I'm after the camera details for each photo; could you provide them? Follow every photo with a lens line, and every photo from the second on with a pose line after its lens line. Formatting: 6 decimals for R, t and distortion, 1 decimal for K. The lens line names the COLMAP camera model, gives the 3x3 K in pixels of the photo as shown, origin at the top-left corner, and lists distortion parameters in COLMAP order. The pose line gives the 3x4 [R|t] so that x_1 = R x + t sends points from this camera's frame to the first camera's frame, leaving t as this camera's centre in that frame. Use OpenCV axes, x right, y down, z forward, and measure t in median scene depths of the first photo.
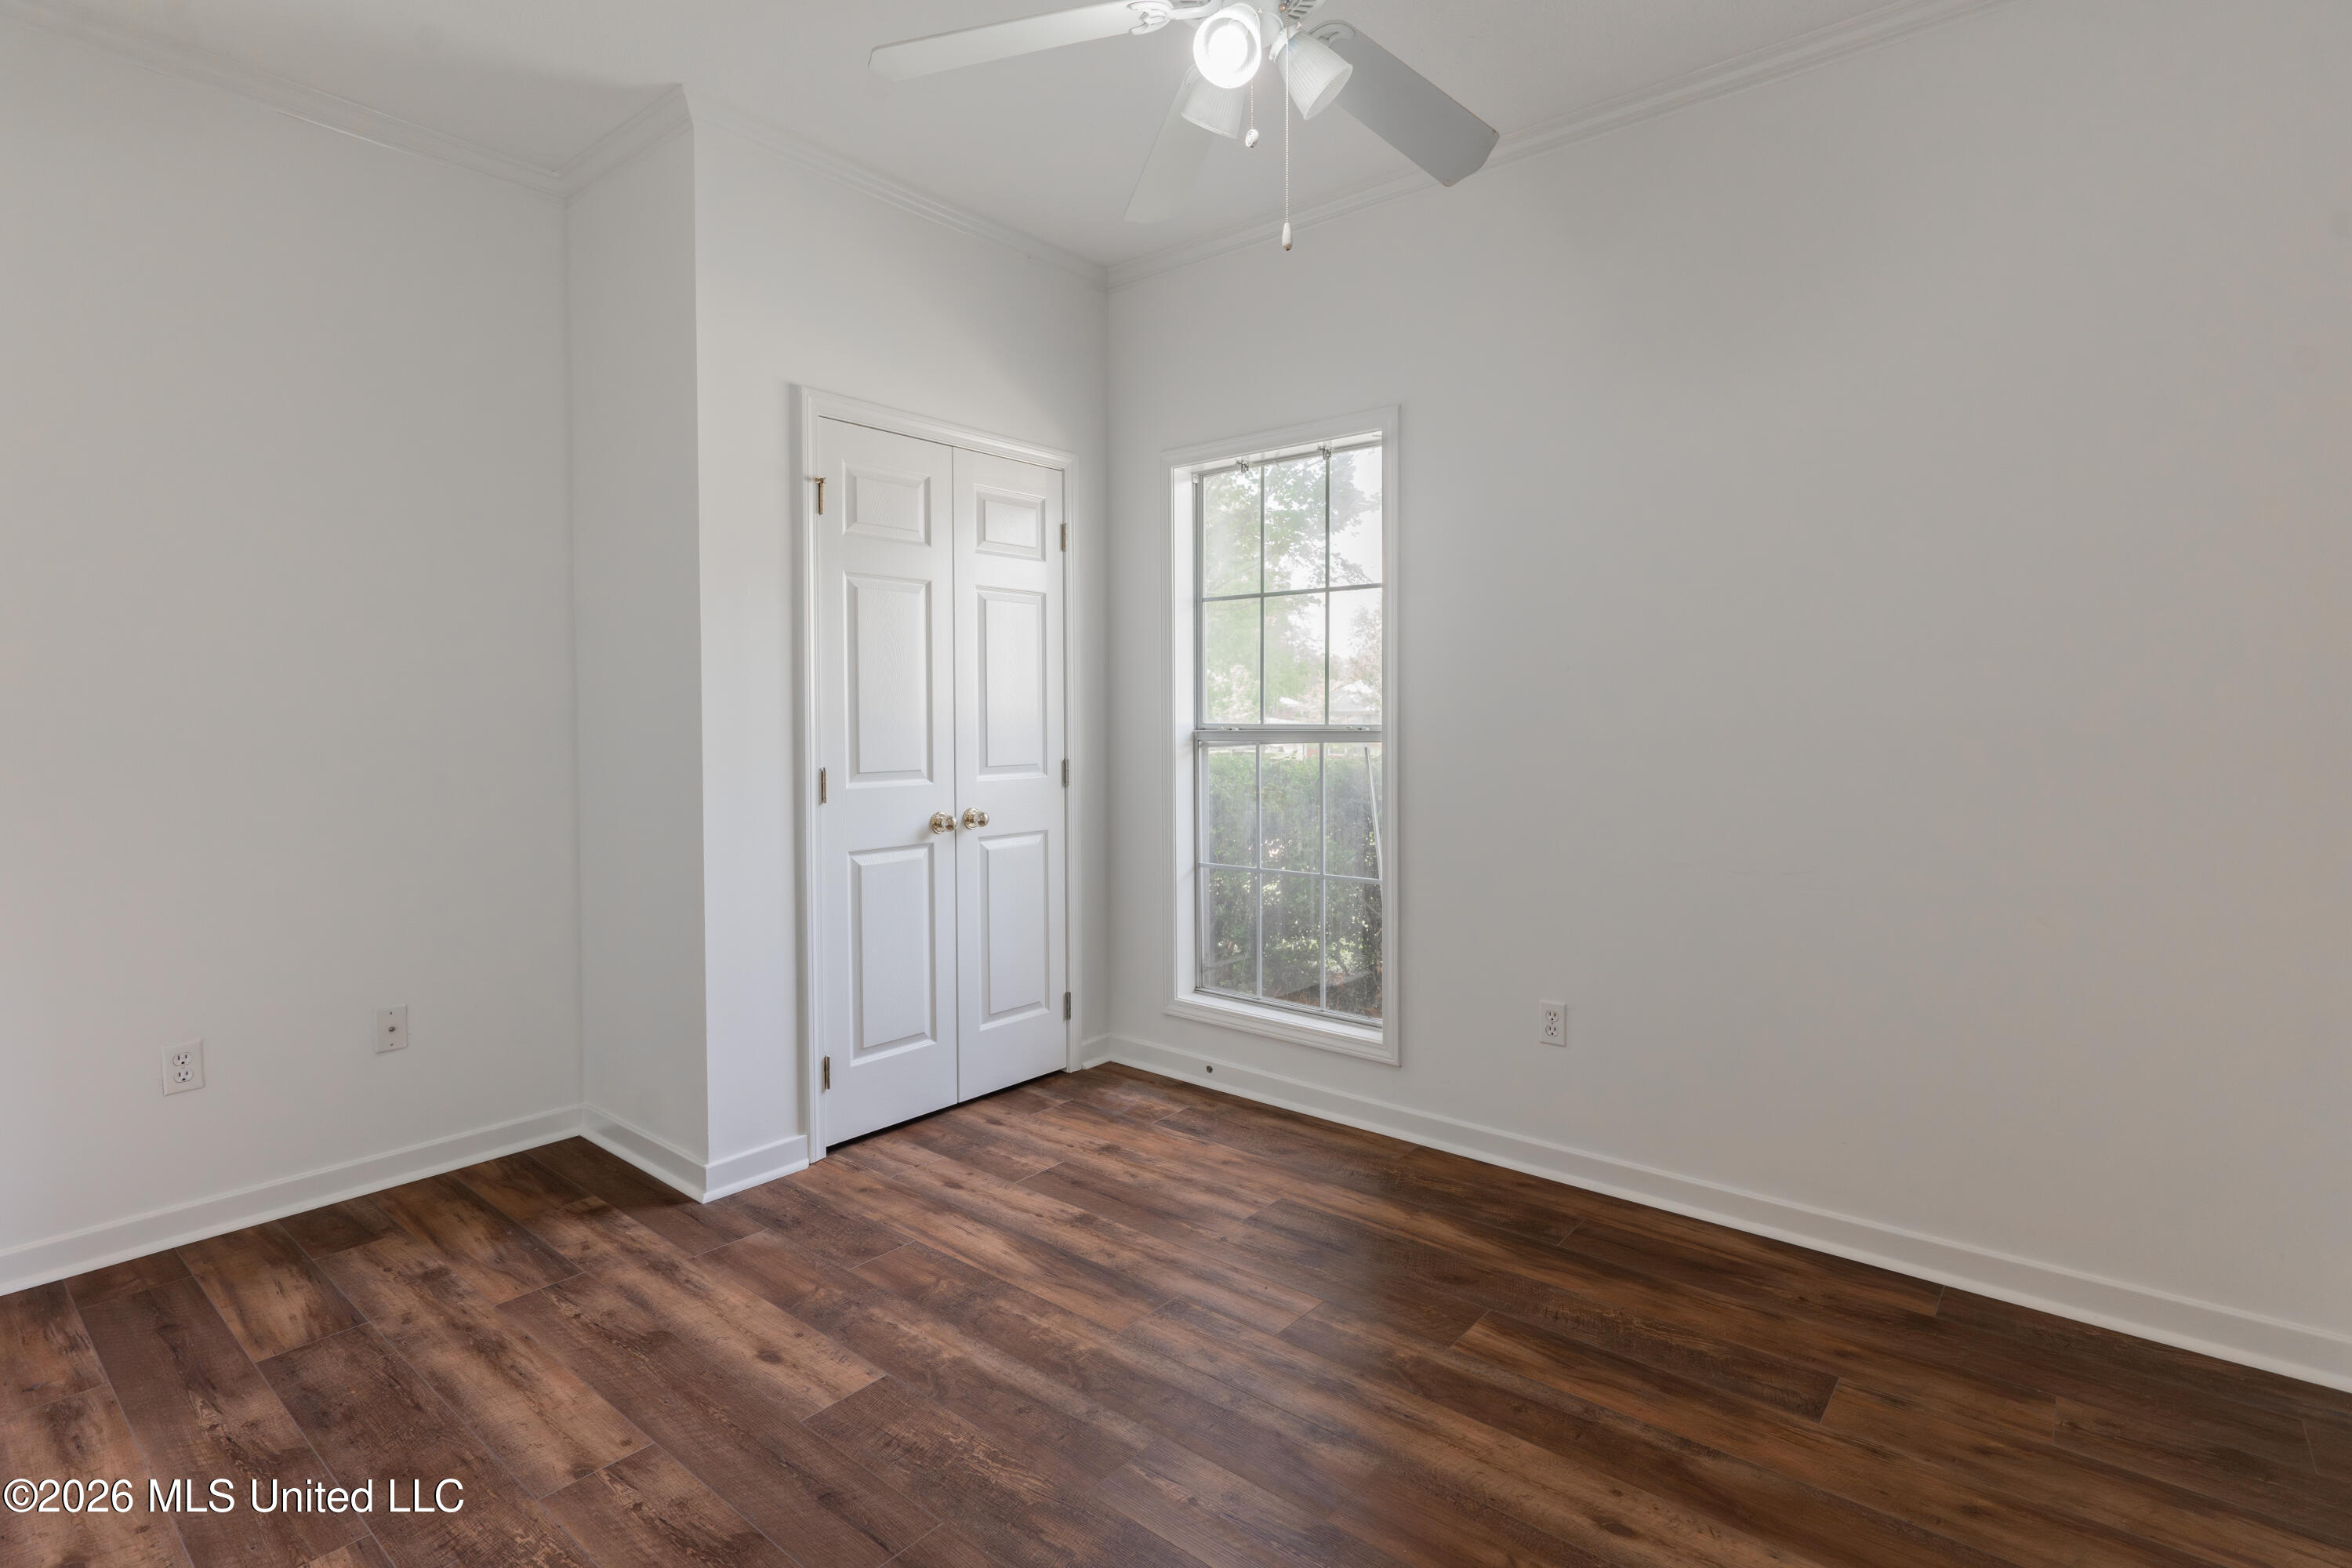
lens RADIAL K [[1140.7, 0, 1191.2], [0, 1140.7, 747.9], [0, 0, 1]] dist [0.002974, 0.000414]
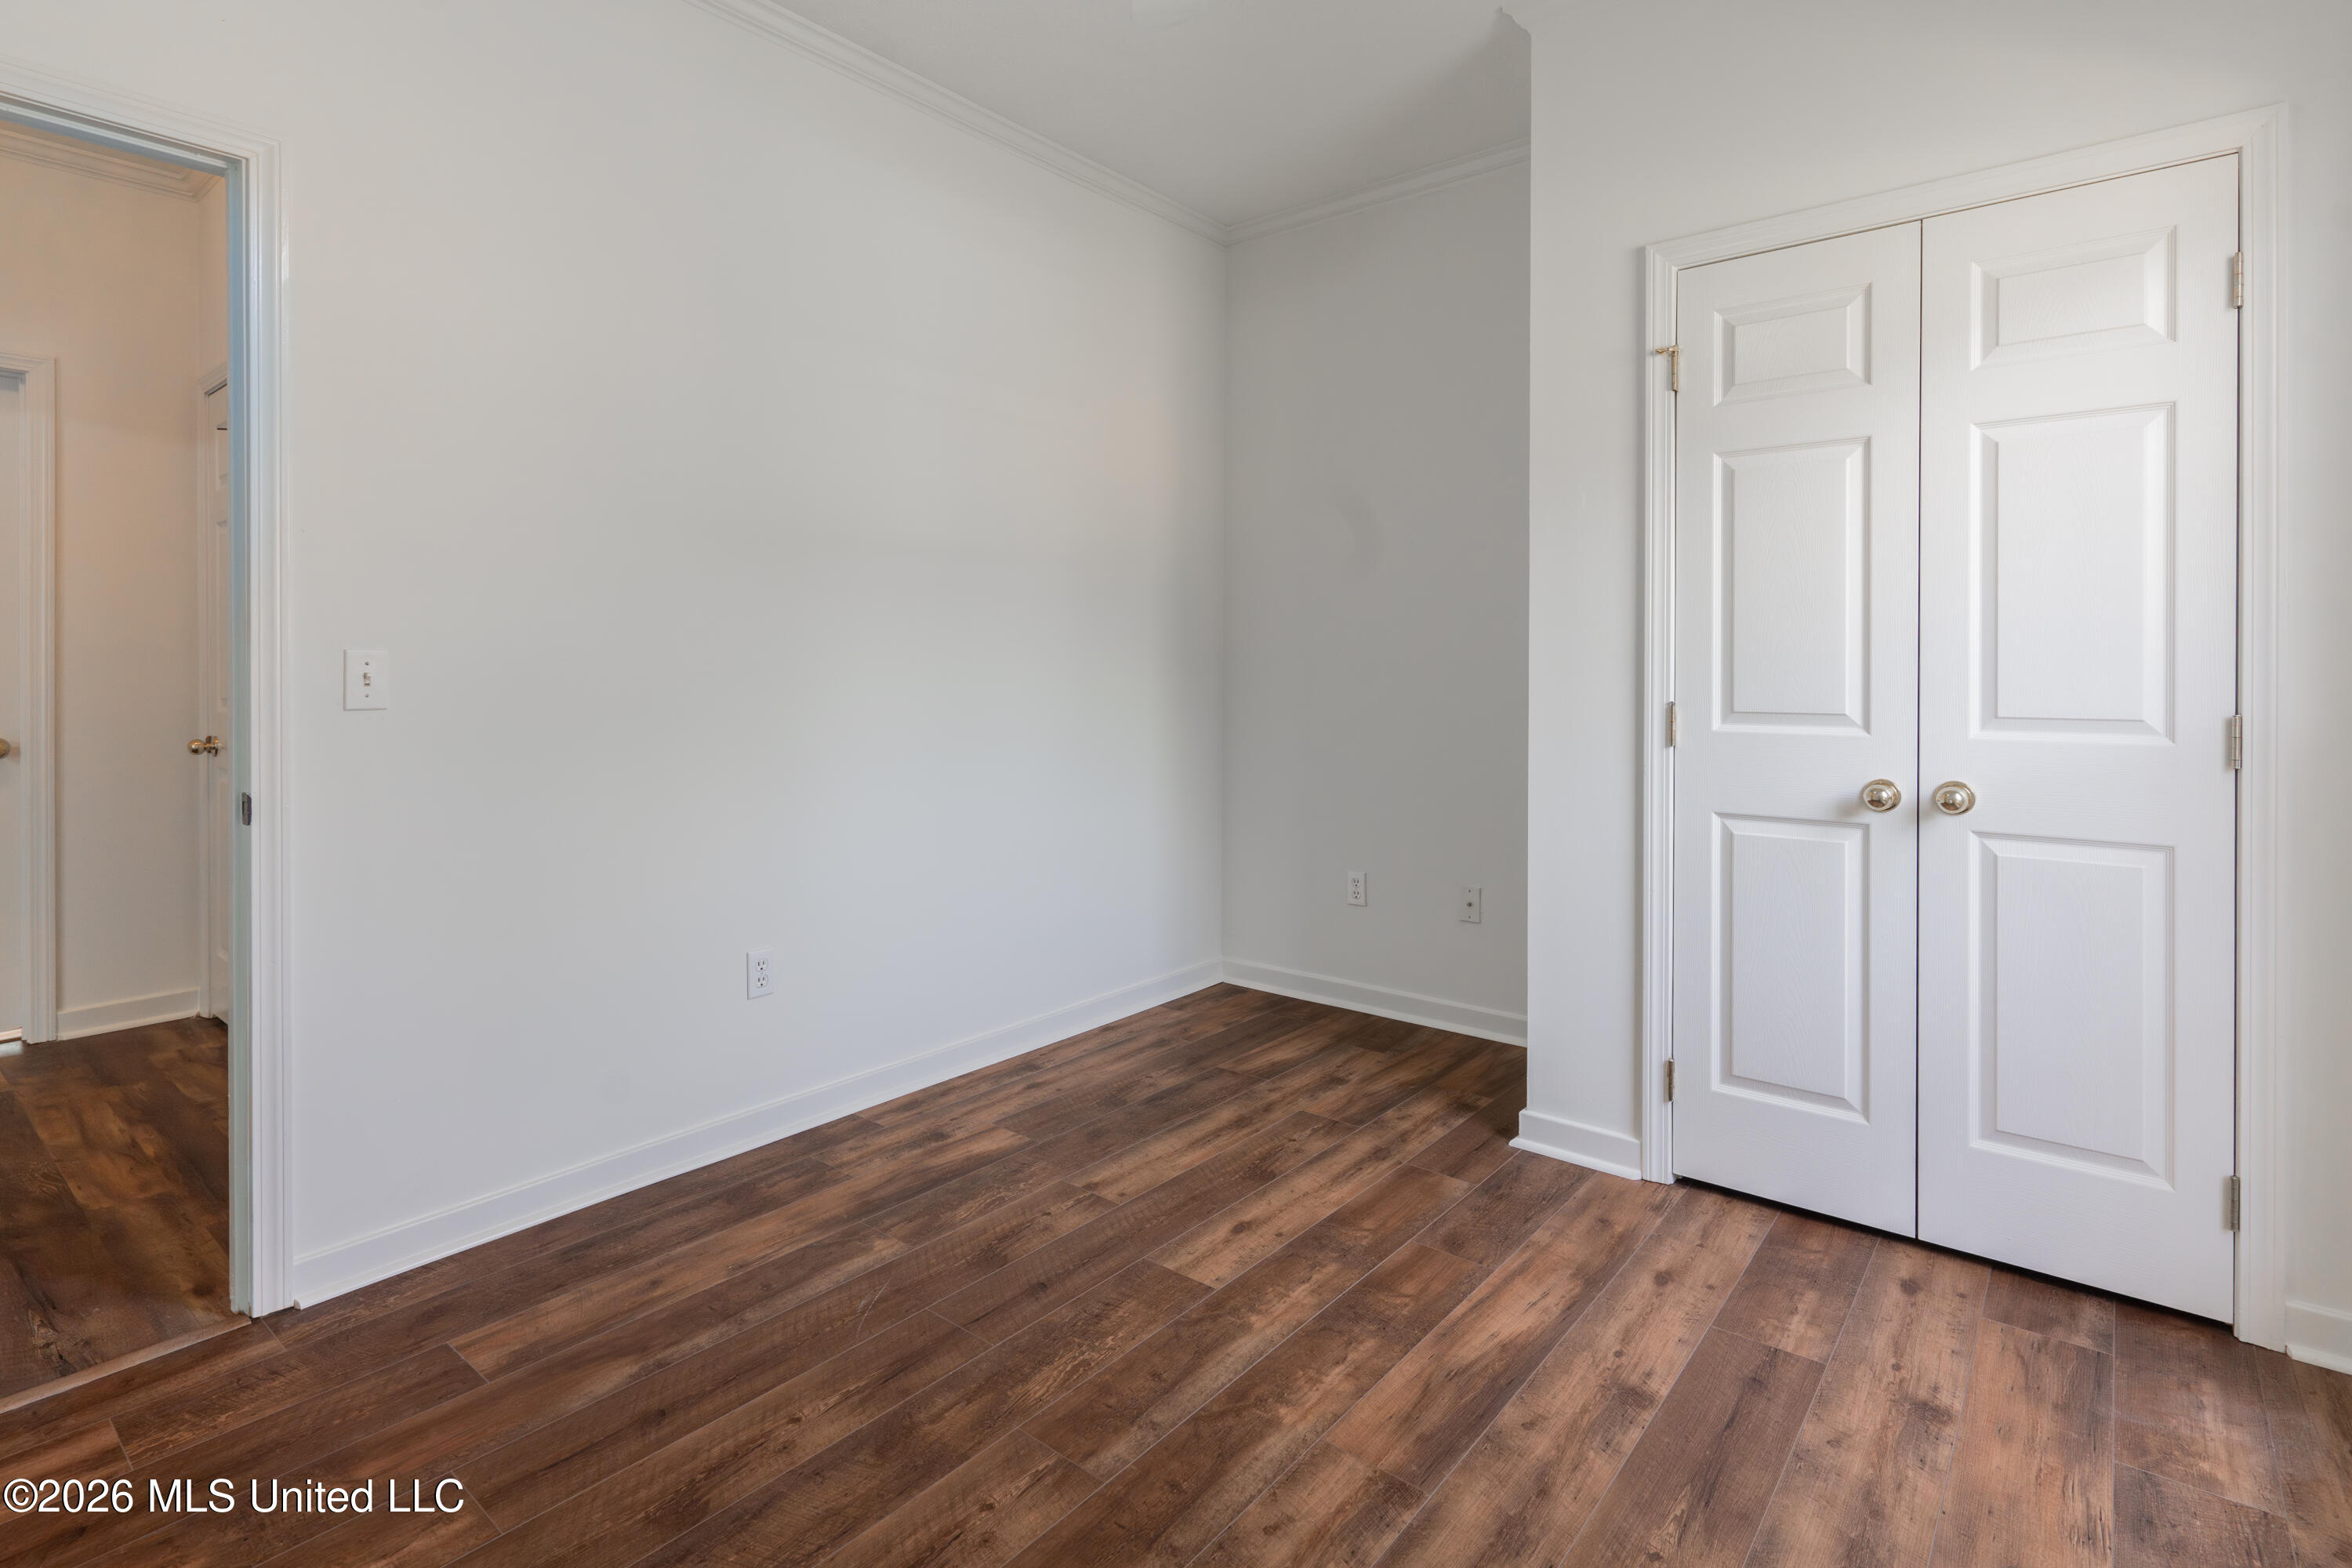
lens RADIAL K [[1161.8, 0, 1135.2], [0, 1161.8, 672.7], [0, 0, 1]] dist [-0.001469, -0.000014]
pose [[-0.021433, 0.009203, -0.999728, 0.556126], [-0.030310, 0.999492, 0.009850, 0.000392], [0.999311, 0.030513, -0.021143, 0.693357]]
